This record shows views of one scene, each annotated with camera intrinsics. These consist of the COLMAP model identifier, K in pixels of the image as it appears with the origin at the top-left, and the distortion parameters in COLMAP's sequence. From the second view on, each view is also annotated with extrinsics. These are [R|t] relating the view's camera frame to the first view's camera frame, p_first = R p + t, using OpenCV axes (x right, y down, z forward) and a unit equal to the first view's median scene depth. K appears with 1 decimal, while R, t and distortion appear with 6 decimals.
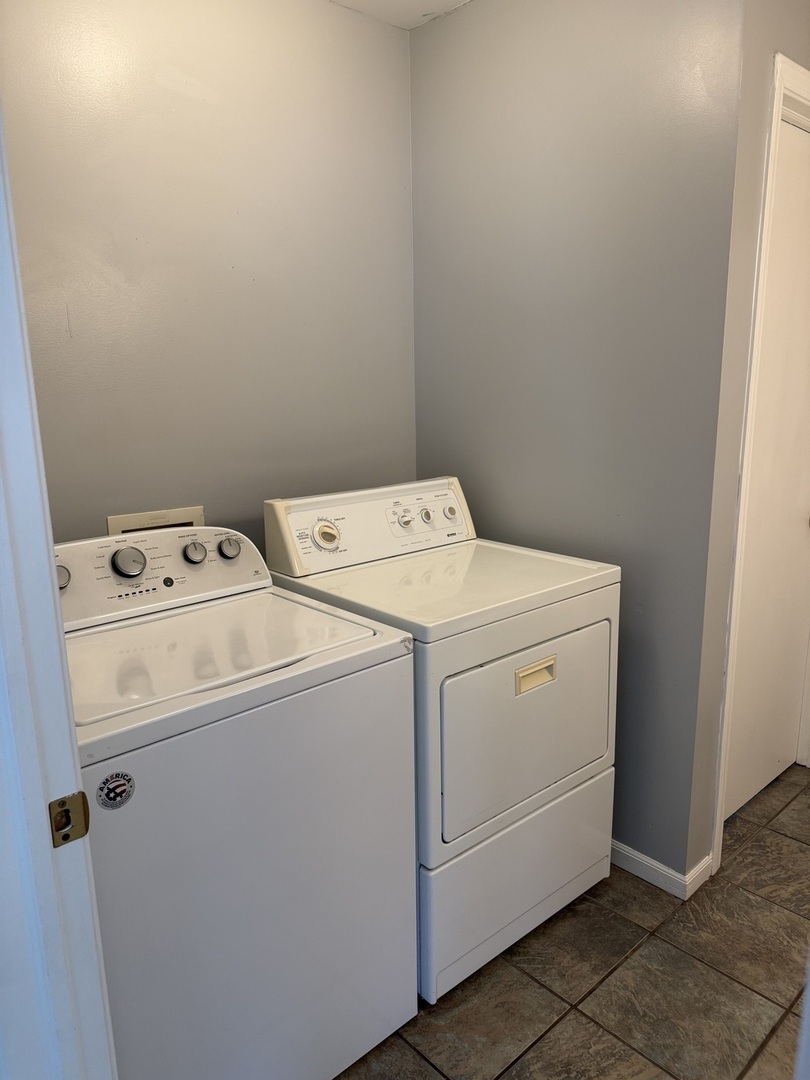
lens RADIAL K [[765.6, 0, 405.0], [0, 765.6, 540.0], [0, 0, 1]] dist [-0.038217, 0.011979]
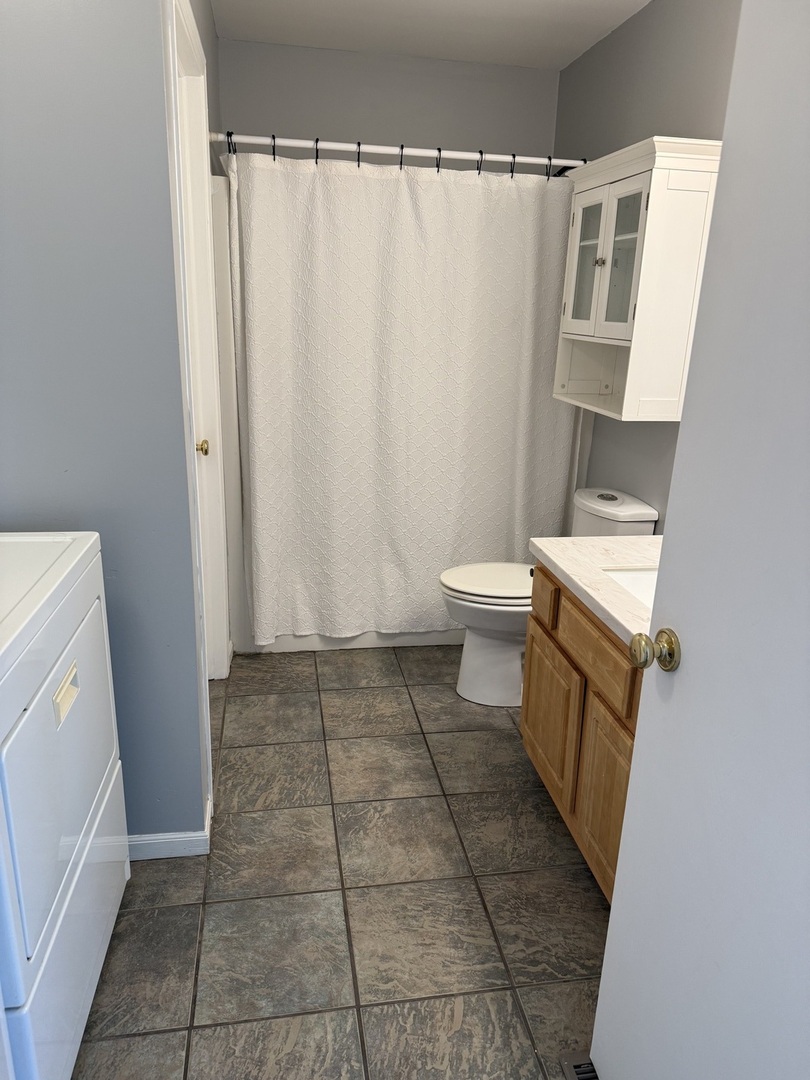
lens RADIAL K [[765.6, 0, 405.0], [0, 765.6, 540.0], [0, 0, 1]] dist [-0.038217, 0.011979]
pose [[0.527106, -0.226576, 0.819037, -0.226143], [0.144157, 0.973673, 0.176579, -0.055099], [-0.837483, 0.024994, 0.545892, 0.279631]]
